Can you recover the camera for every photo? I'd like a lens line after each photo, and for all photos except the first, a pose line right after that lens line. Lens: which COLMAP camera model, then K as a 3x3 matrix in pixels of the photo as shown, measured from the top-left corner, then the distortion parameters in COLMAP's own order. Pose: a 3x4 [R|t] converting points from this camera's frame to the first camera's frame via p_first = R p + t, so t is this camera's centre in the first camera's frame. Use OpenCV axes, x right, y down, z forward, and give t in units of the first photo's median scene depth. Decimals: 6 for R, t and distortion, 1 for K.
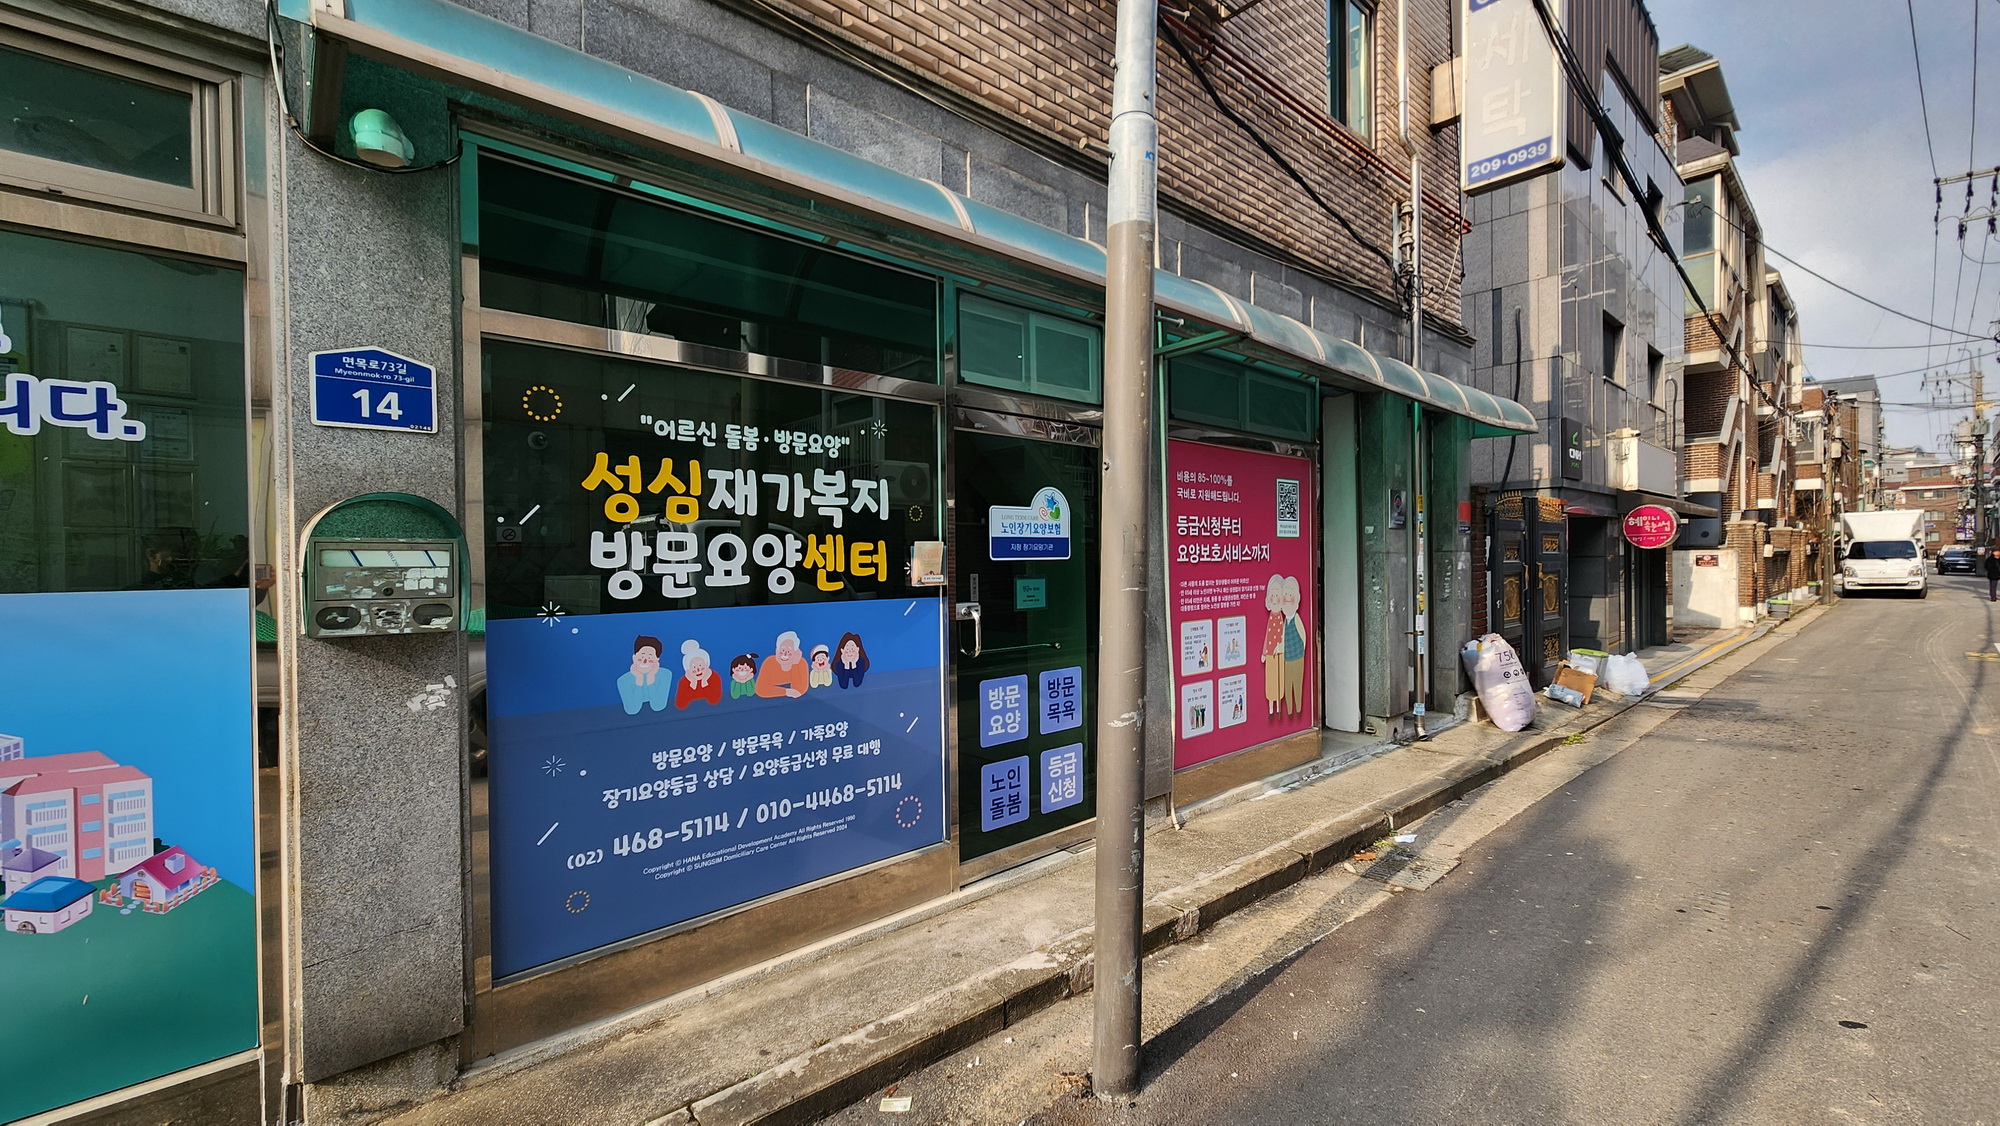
lens RADIAL K [[807.9, 0, 1006.5], [0, 807.9, 569.5], [0, 0, 1]] dist [0.001852, 0.000495]
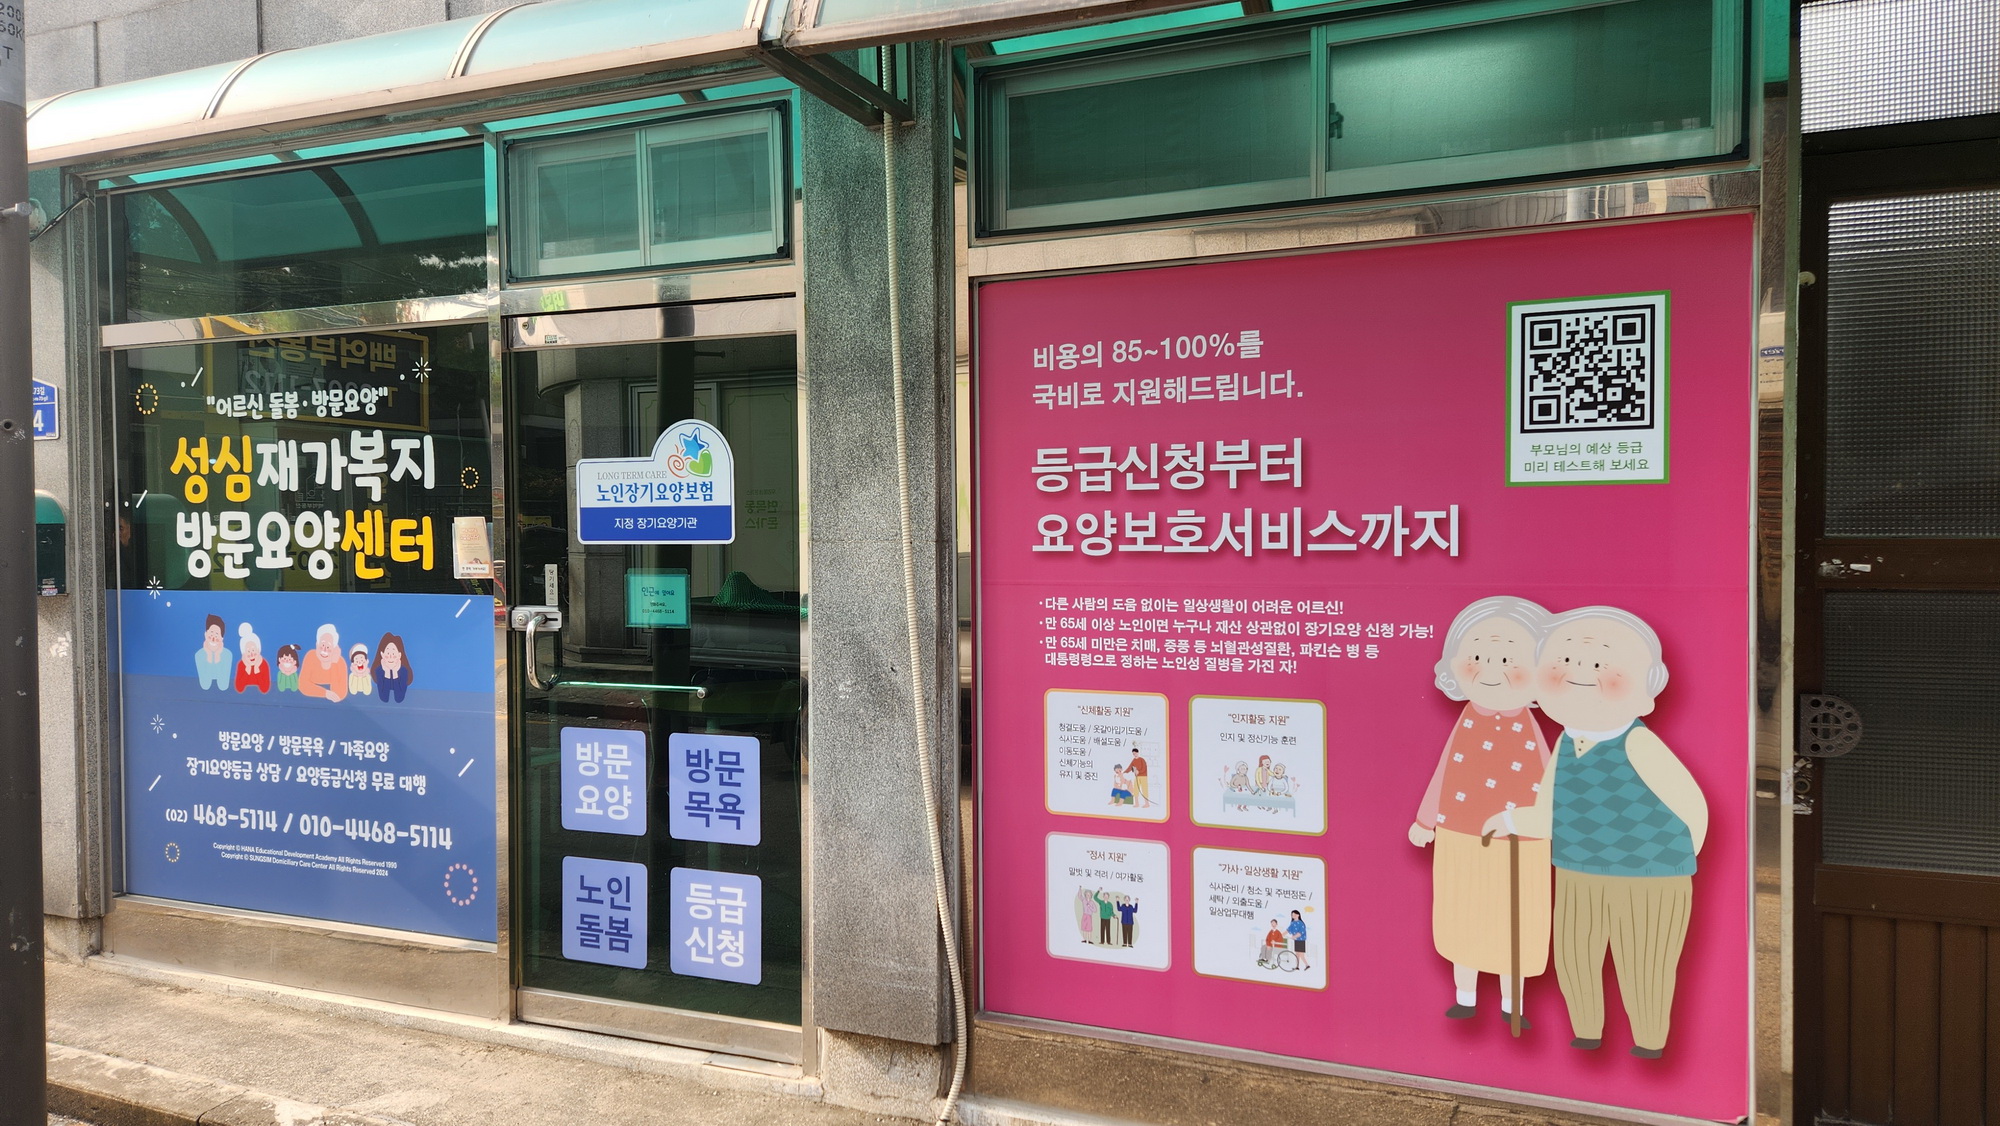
lens RADIAL K [[1388.0, 0, 1063.3], [0, 1388.0, 553.1], [0, 0, 1]] dist [0.069487, -0.056715]
pose [[0.420586, 0.030560, -0.906738, 1.336617], [-0.008047, 0.999519, 0.029954, -0.046942], [0.907217, -0.005302, 0.420630, 1.017414]]
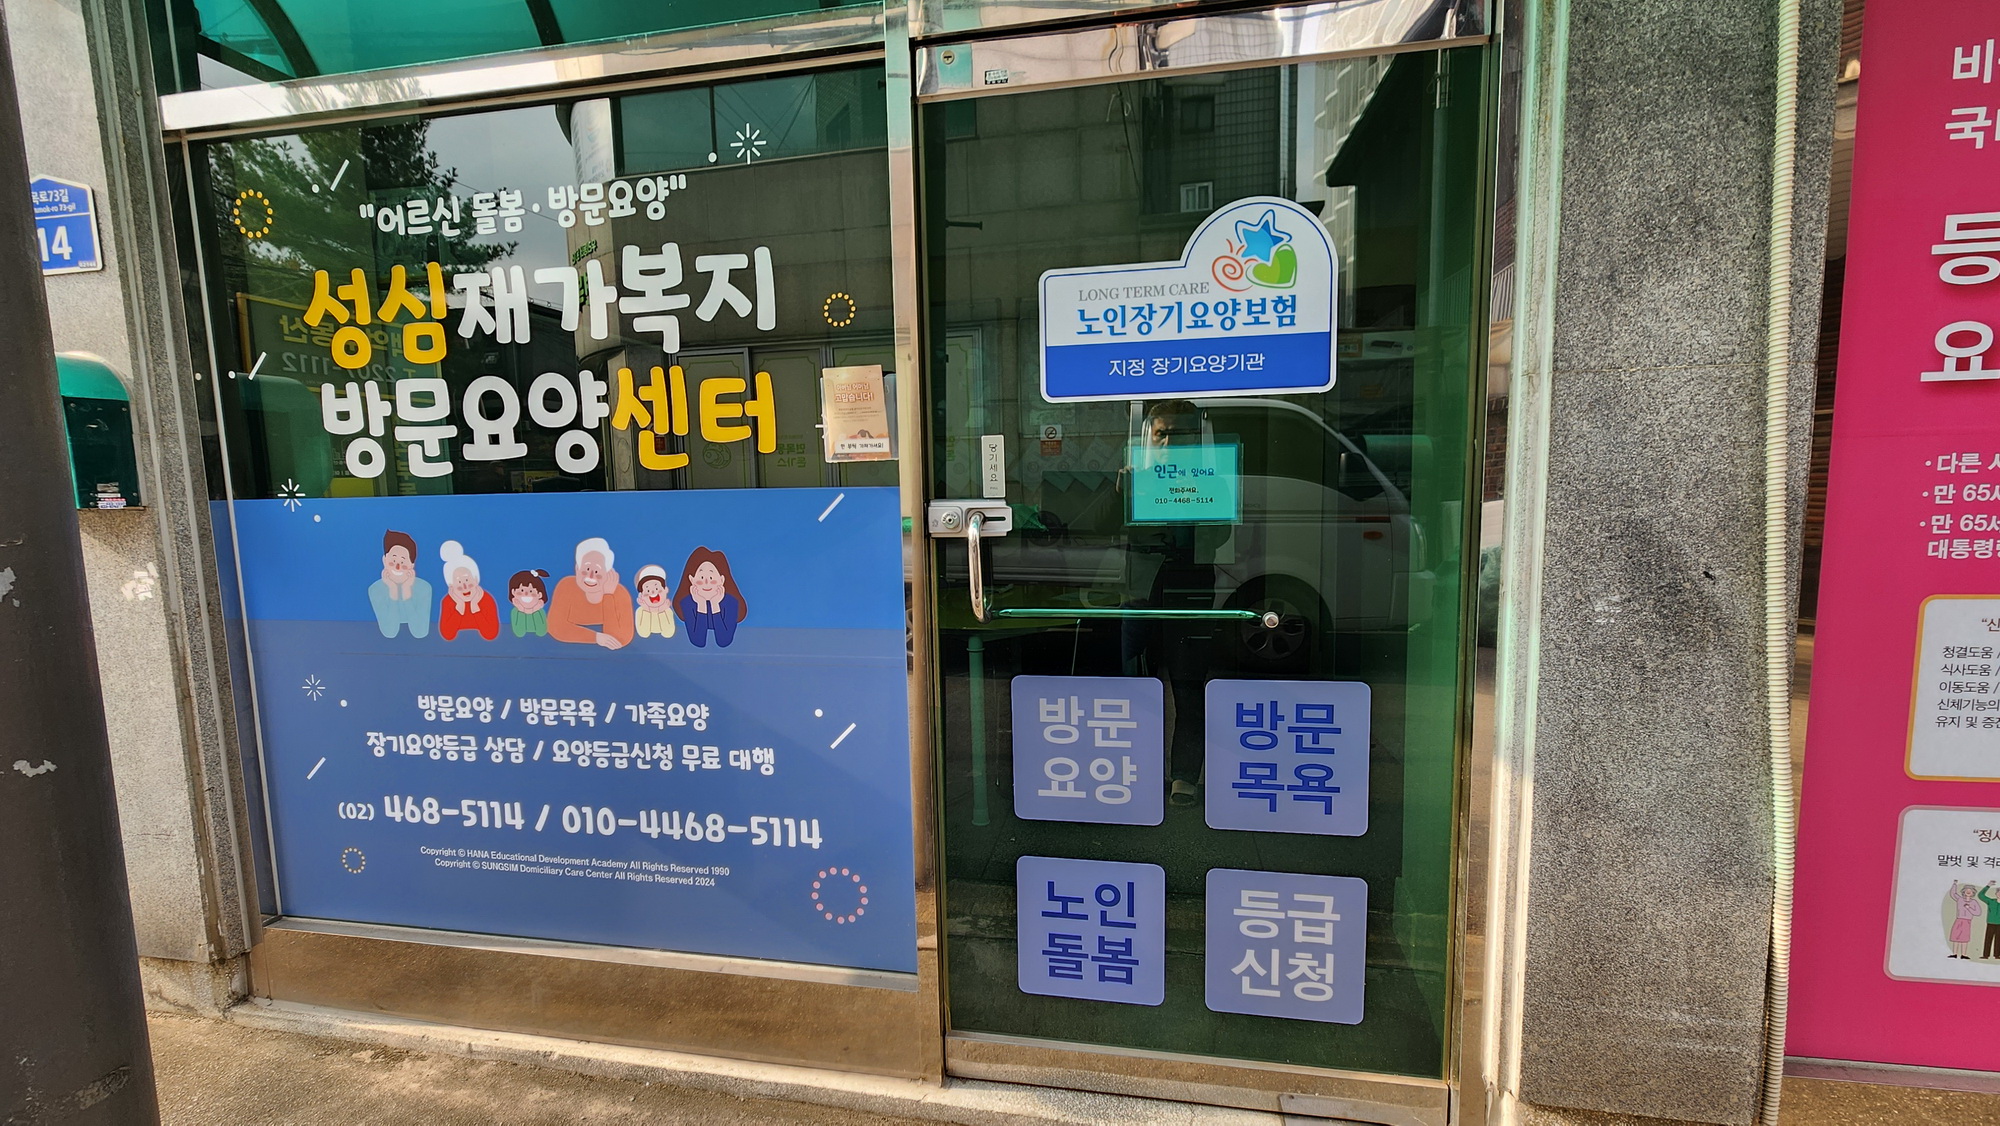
lens RADIAL K [[807.9, 0, 1012.1], [0, 807.9, 563.7], [0, 0, 1]] dist [0.001852, 0.000495]
pose [[0.602104, 0.082477, -0.794146, 0.366173], [0.004969, 0.994244, 0.107026, 0.031567], [0.798402, -0.068388, 0.598229, 0.837024]]
